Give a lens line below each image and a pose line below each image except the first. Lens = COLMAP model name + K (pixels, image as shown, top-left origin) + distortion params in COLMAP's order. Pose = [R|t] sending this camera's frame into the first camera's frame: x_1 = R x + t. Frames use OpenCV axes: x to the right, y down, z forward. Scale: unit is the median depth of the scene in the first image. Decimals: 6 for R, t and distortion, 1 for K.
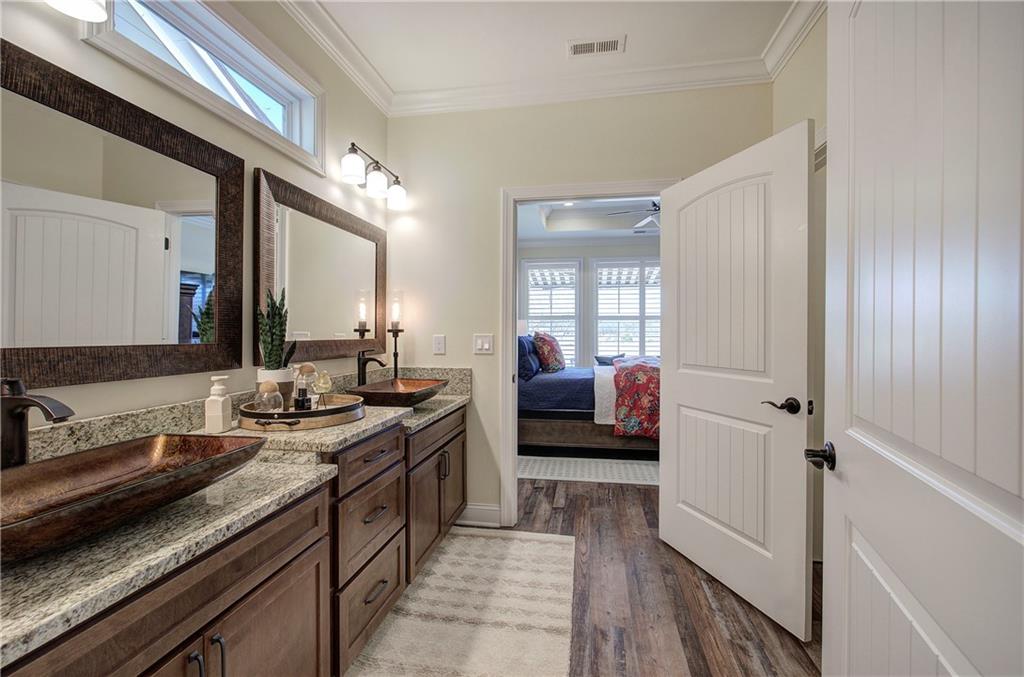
lens RADIAL K [[431.7, 0, 509.9], [0, 431.7, 335.9], [0, 0, 1]] dist [-0.007334, 0.001072]
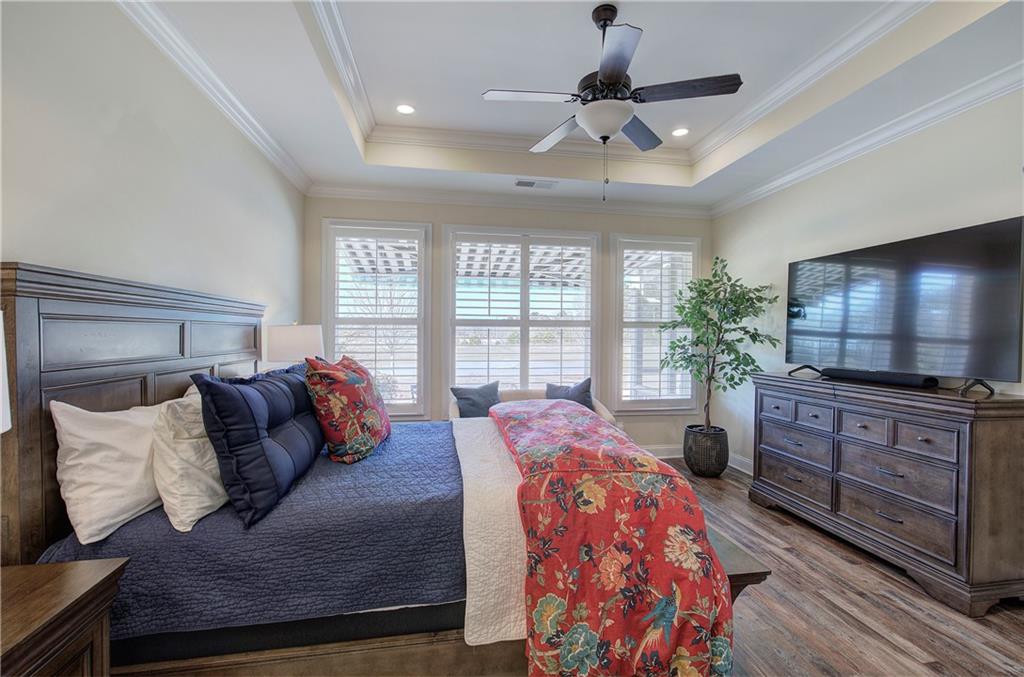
lens RADIAL K [[431.7, 0, 512.6], [0, 431.7, 341.2], [0, 0, 1]] dist [-0.007334, 0.001072]
pose [[0.938503, -0.001211, 0.345270, 0.073890], [-0.000994, 0.999980, 0.006210, -0.020675], [-0.345271, -0.006171, 0.938483, 0.429735]]
